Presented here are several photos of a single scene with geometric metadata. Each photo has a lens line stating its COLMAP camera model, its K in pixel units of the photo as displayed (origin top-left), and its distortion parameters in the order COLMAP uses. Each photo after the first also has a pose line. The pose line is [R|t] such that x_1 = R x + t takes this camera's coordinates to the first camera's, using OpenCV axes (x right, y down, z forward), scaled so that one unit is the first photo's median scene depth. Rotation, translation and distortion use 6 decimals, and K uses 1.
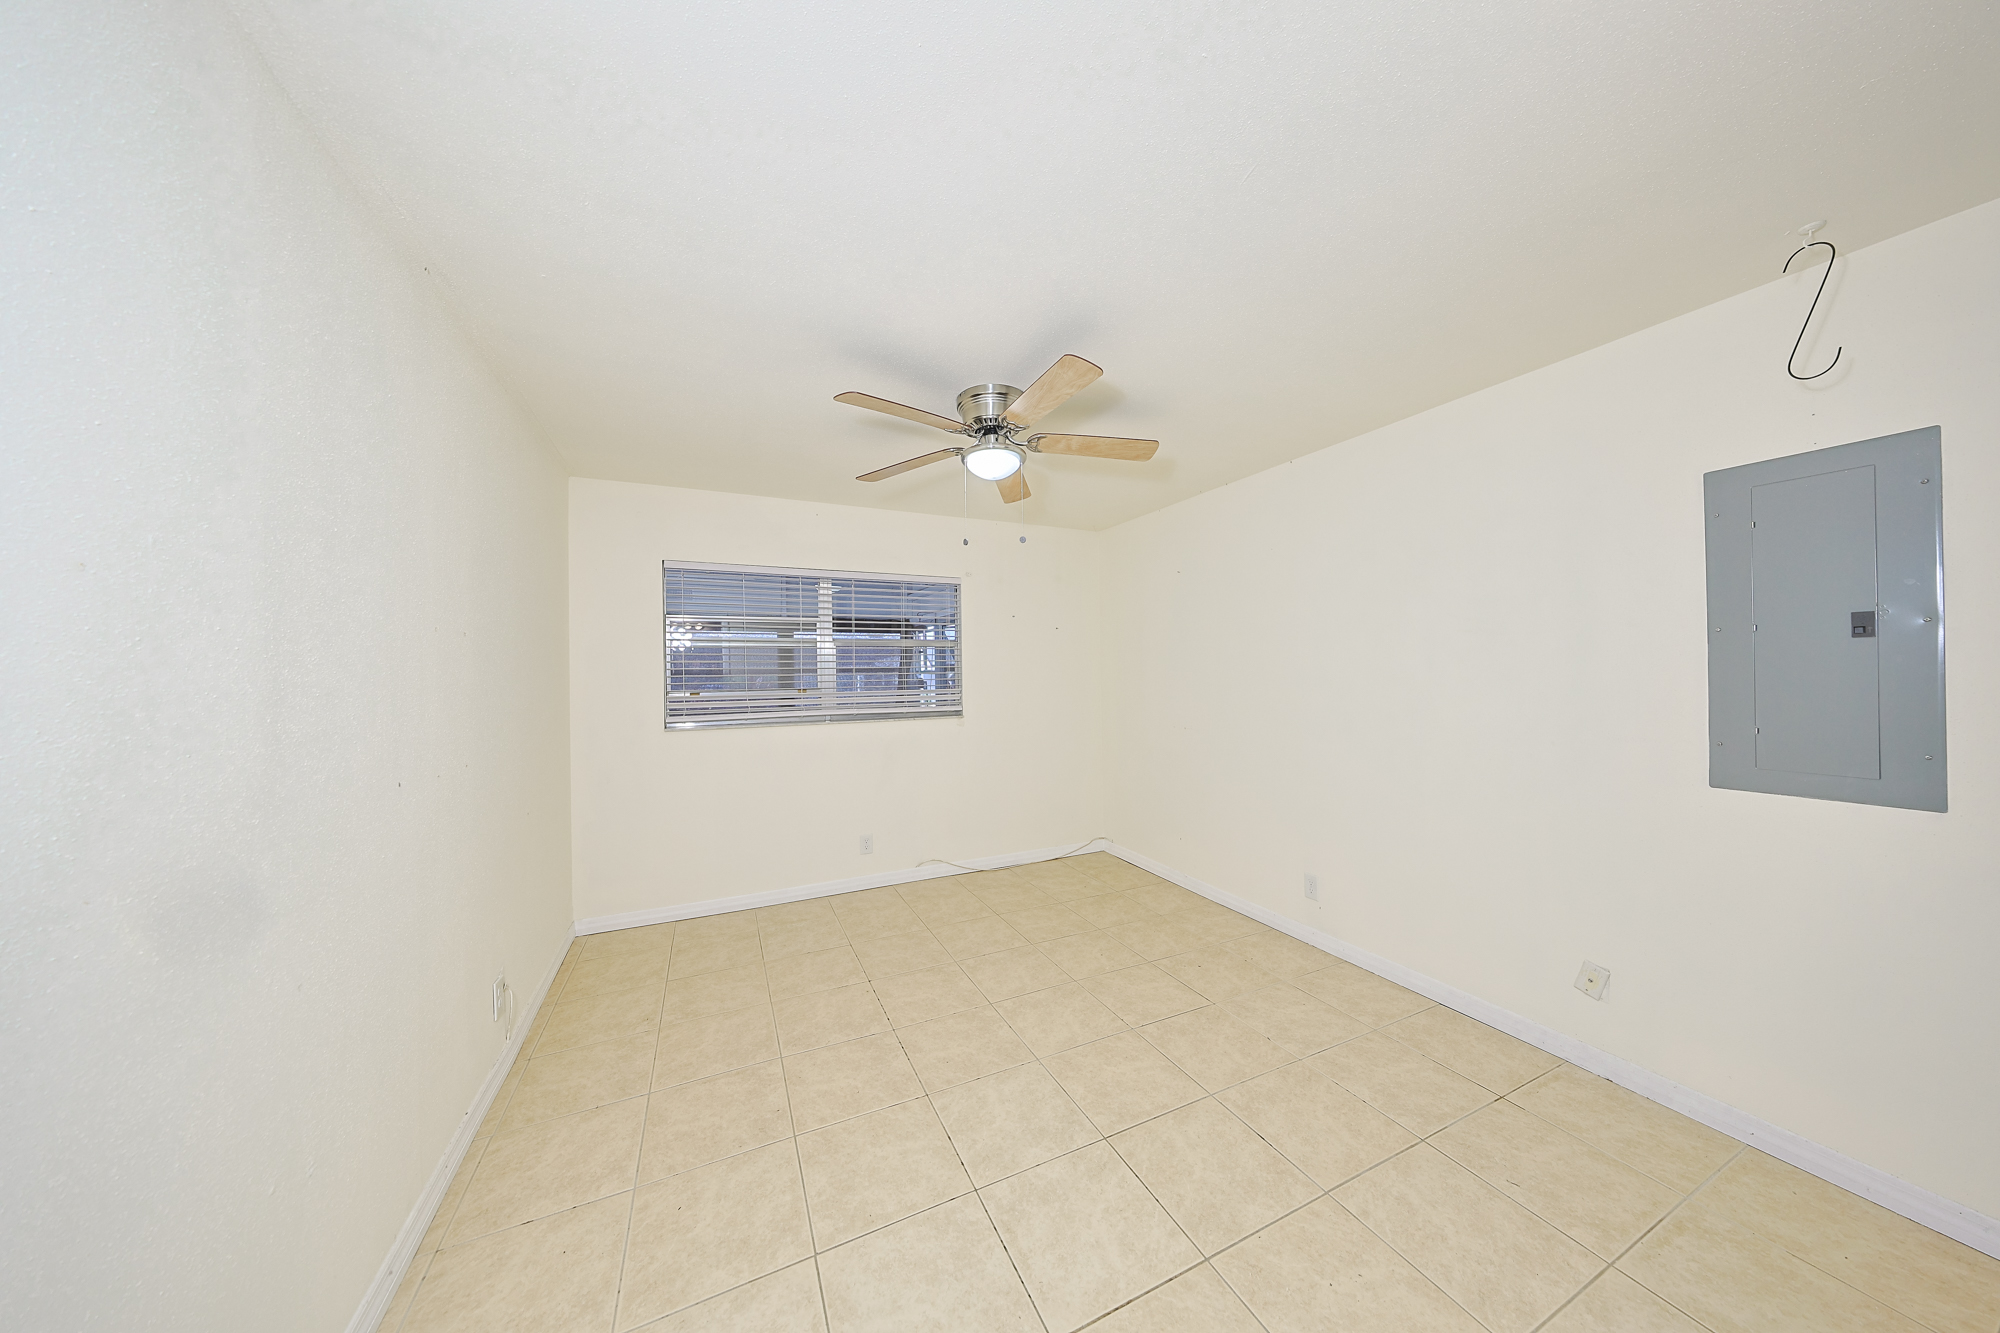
lens RADIAL K [[614.6, 0, 1001.2], [0, 614.6, 661.0], [0, 0, 1]] dist [-0.000527, 0.000005]
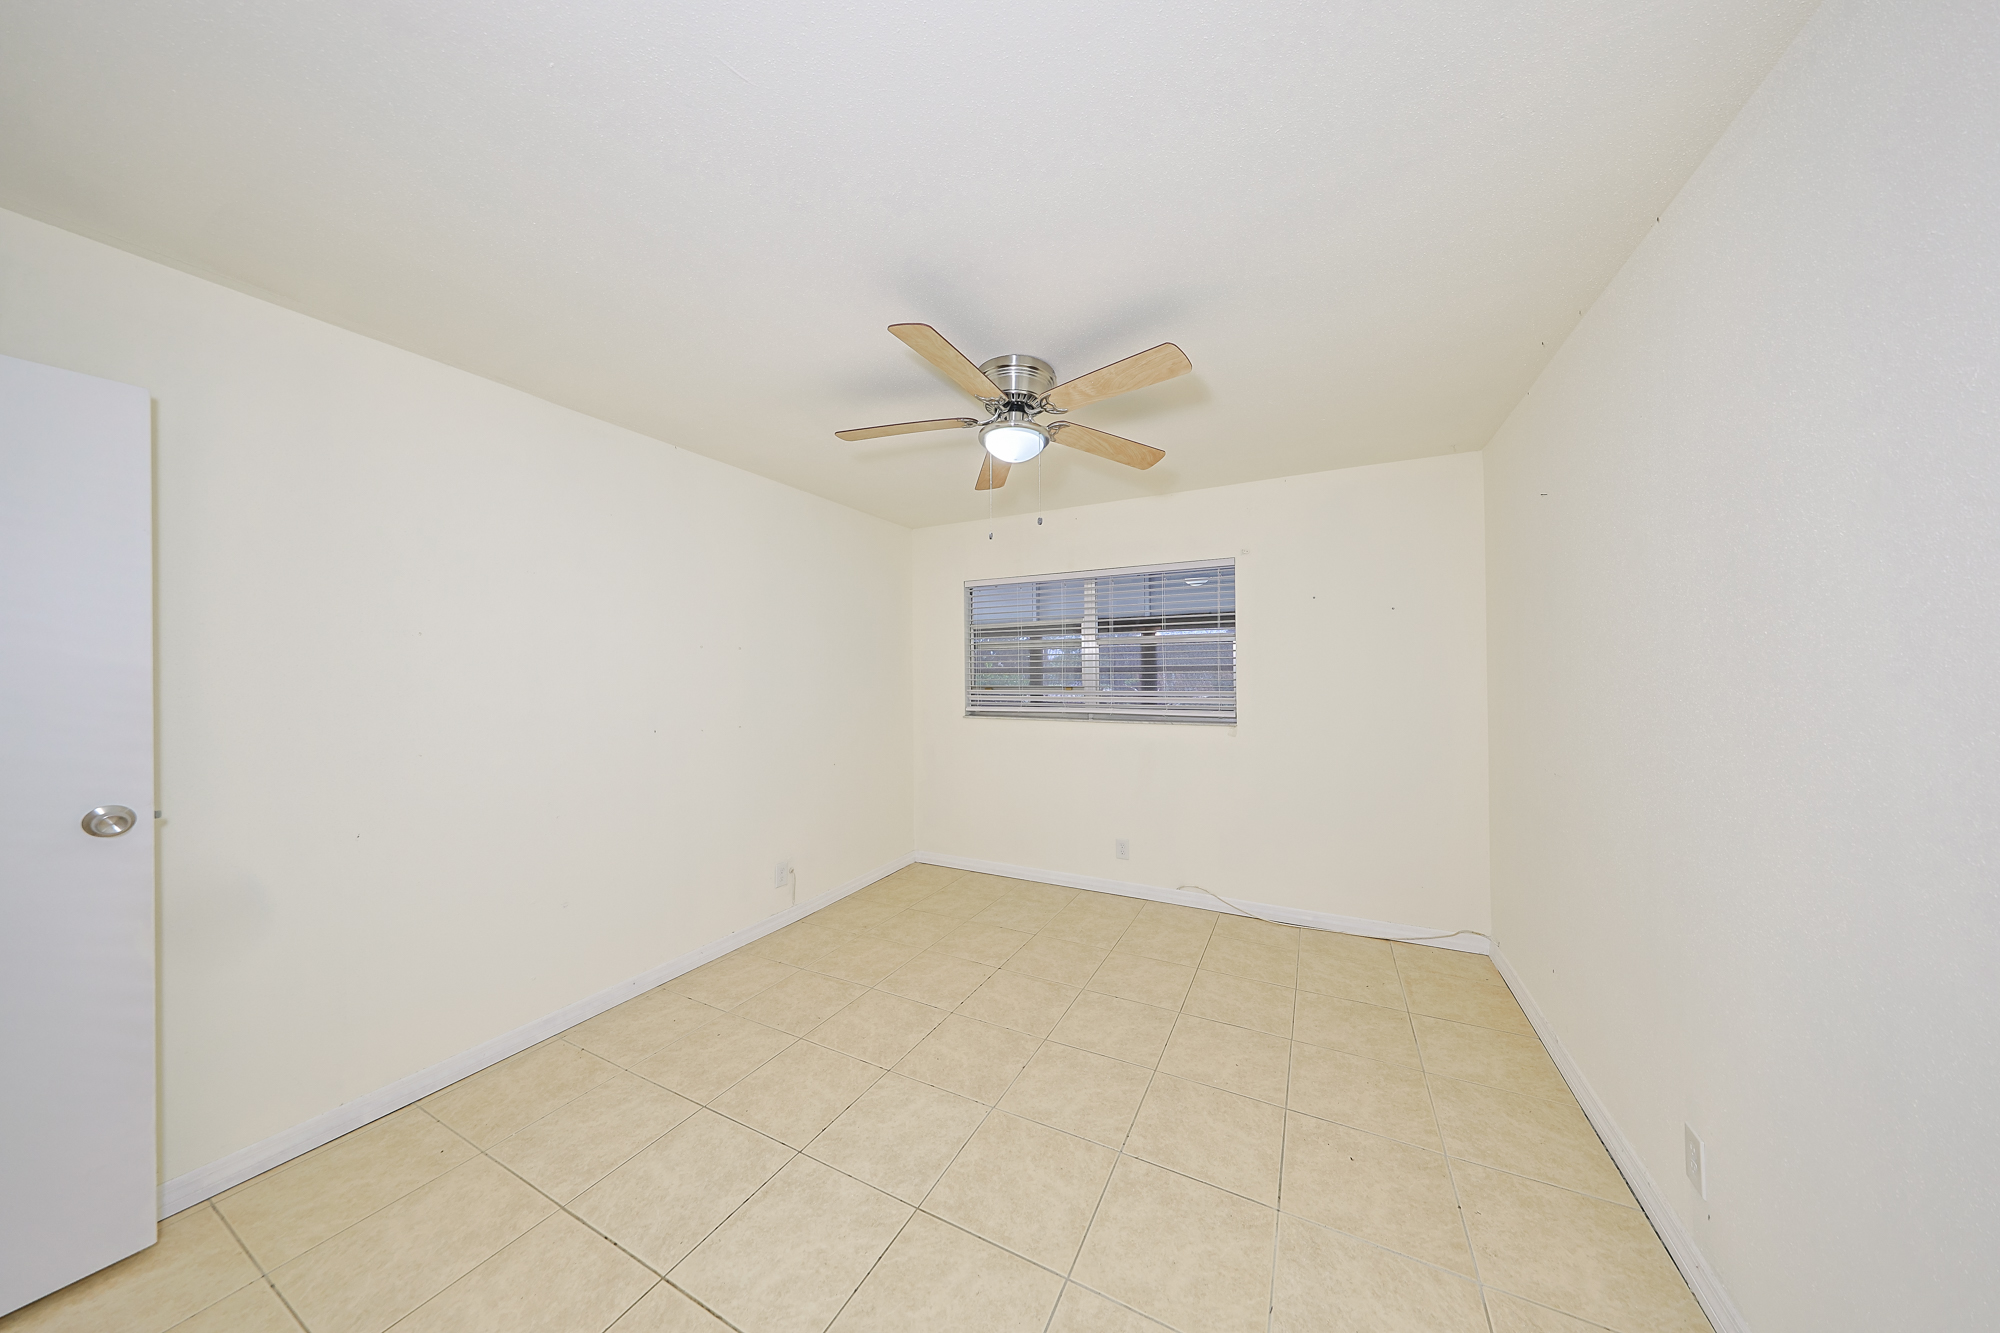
lens RADIAL K [[614.6, 0, 1001.5], [0, 614.6, 671.7], [0, 0, 1]] dist [-0.000527, 0.000005]
pose [[0.611882, 0.008285, -0.790905, 0.455629], [0.011510, 0.999746, 0.019378, -0.002197], [0.790865, -0.020960, 0.611632, 0.281512]]
